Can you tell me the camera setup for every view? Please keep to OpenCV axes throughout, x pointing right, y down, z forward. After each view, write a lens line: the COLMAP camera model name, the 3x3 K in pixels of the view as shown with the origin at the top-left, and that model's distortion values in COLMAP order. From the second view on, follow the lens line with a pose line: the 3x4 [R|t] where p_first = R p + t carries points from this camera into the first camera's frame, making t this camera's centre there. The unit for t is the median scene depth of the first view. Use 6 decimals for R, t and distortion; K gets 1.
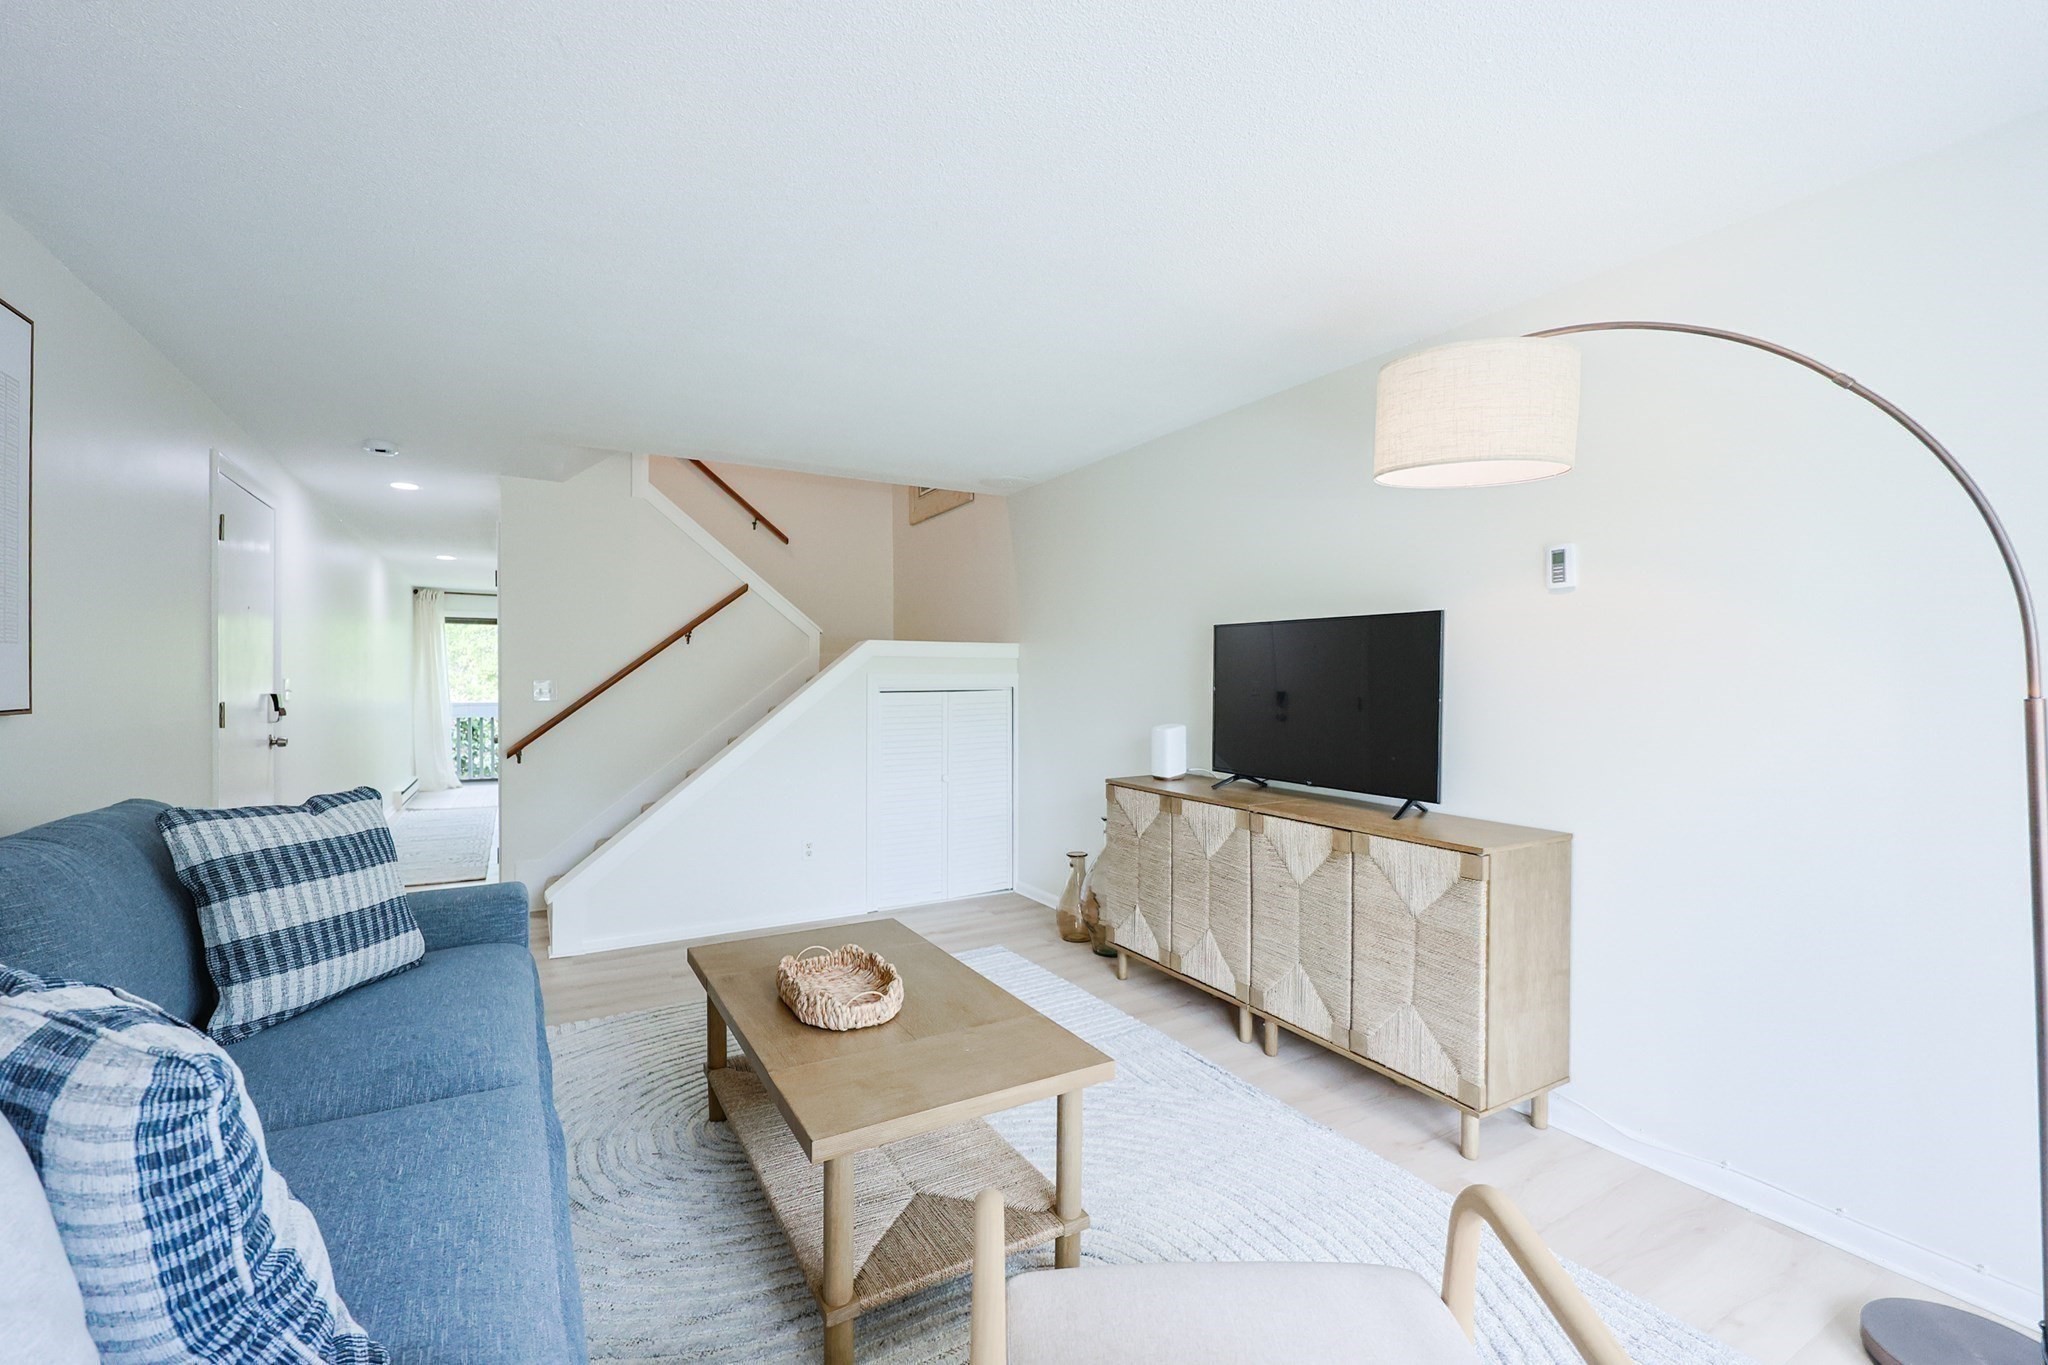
lens RADIAL K [[907.4, 0, 1031.6], [0, 907.4, 683.4], [0, 0, 1]] dist [-0.002395, 0.000719]
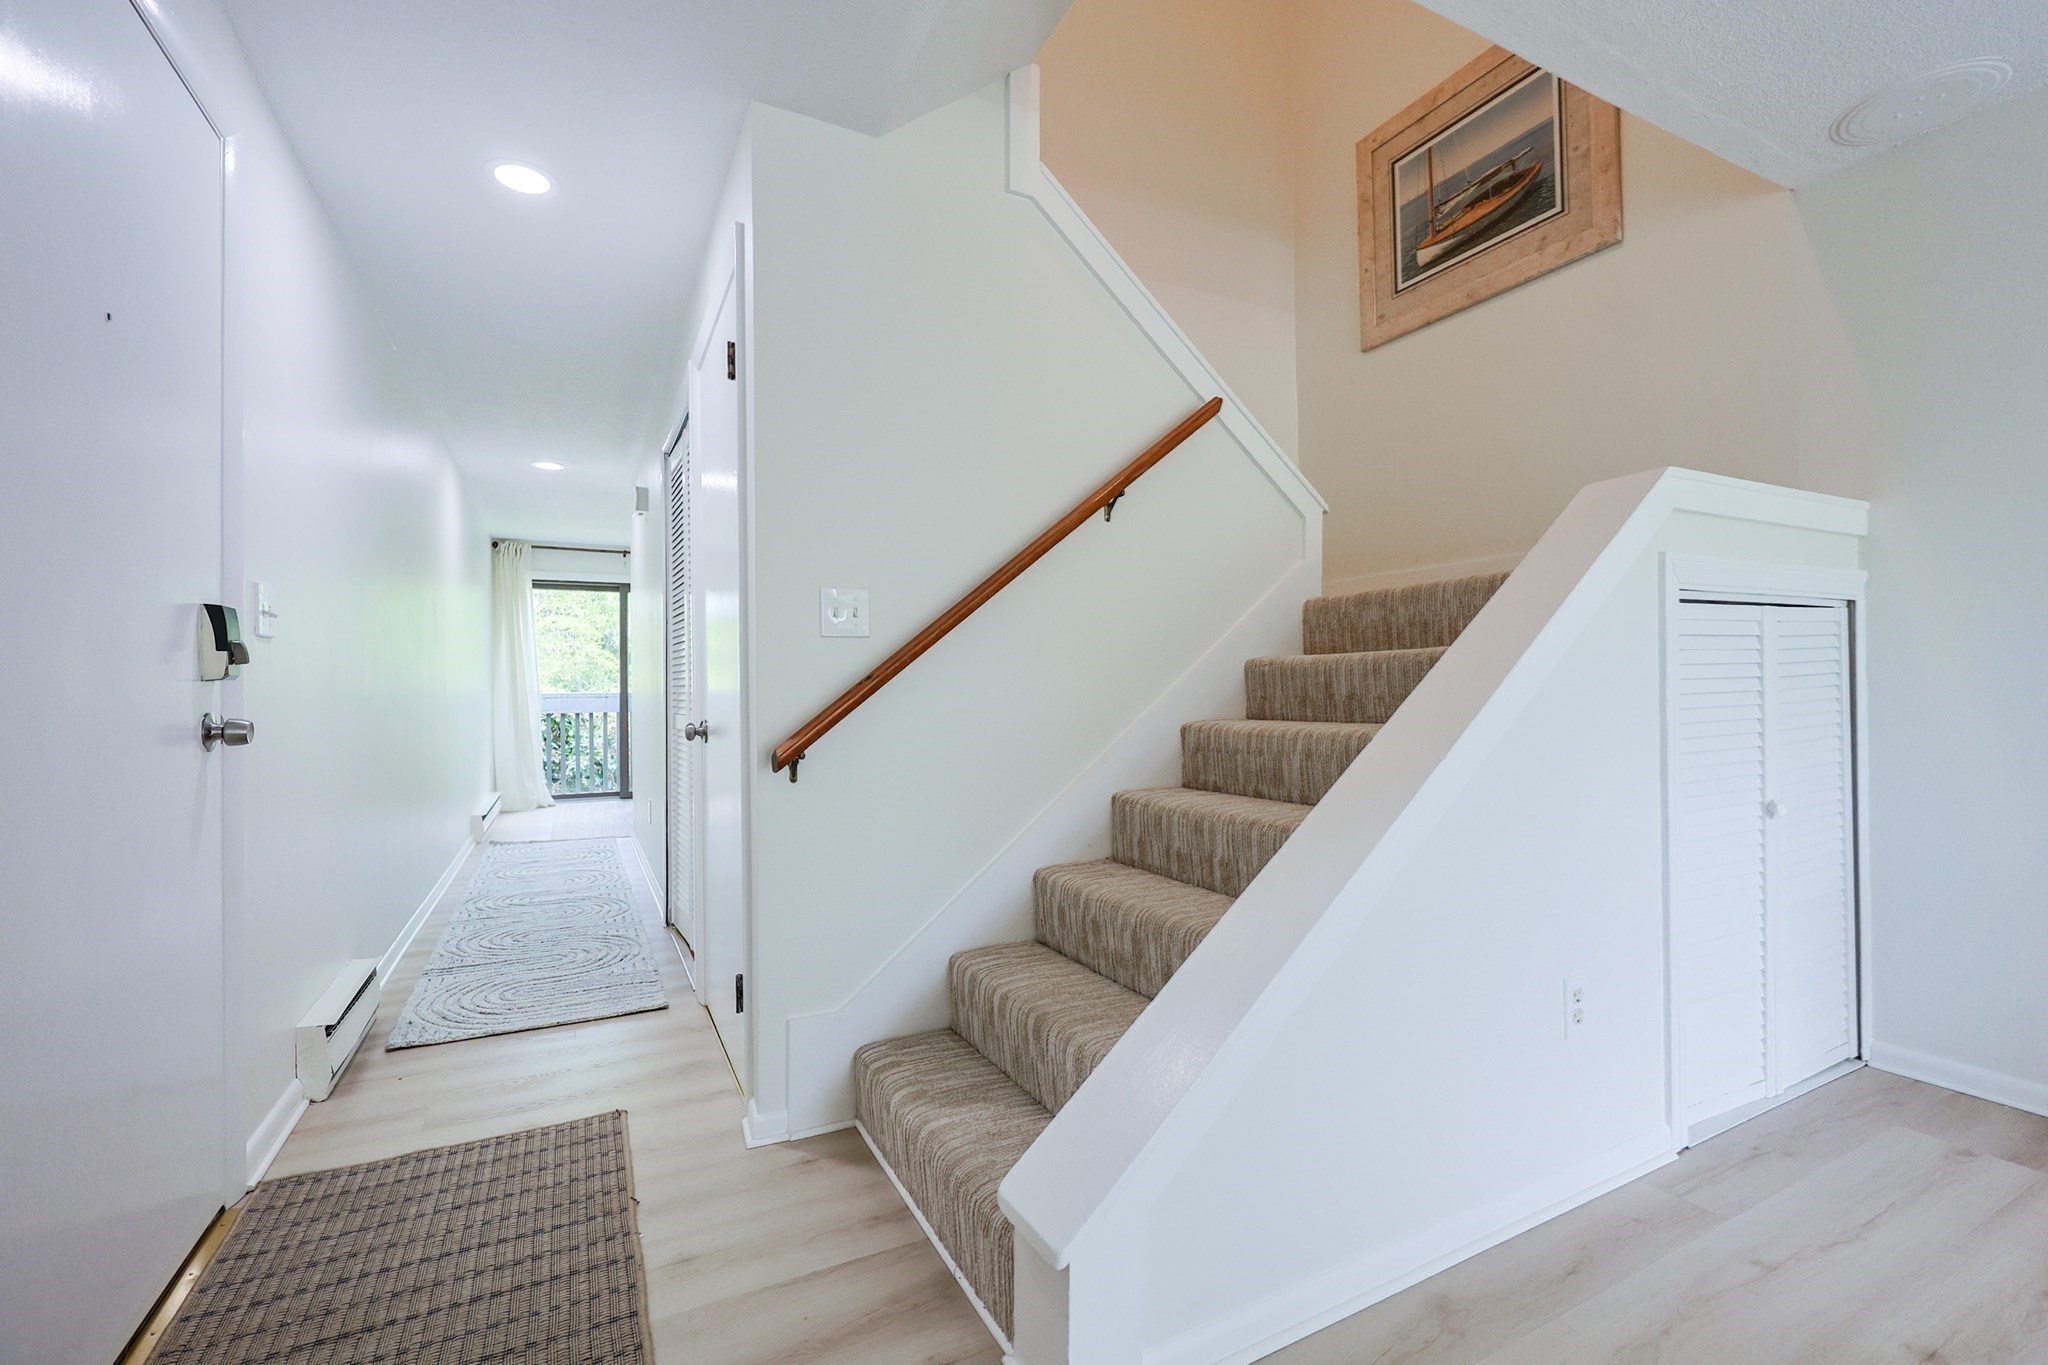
lens RADIAL K [[907.4, 0, 1023.4], [0, 907.4, 681.5], [0, 0, 1]] dist [-0.002395, 0.000719]
pose [[0.998613, -0.011764, -0.051314, -0.395807], [0.011490, 0.999918, -0.005639, 0.040499], [0.051376, 0.005041, 0.998667, 0.527146]]
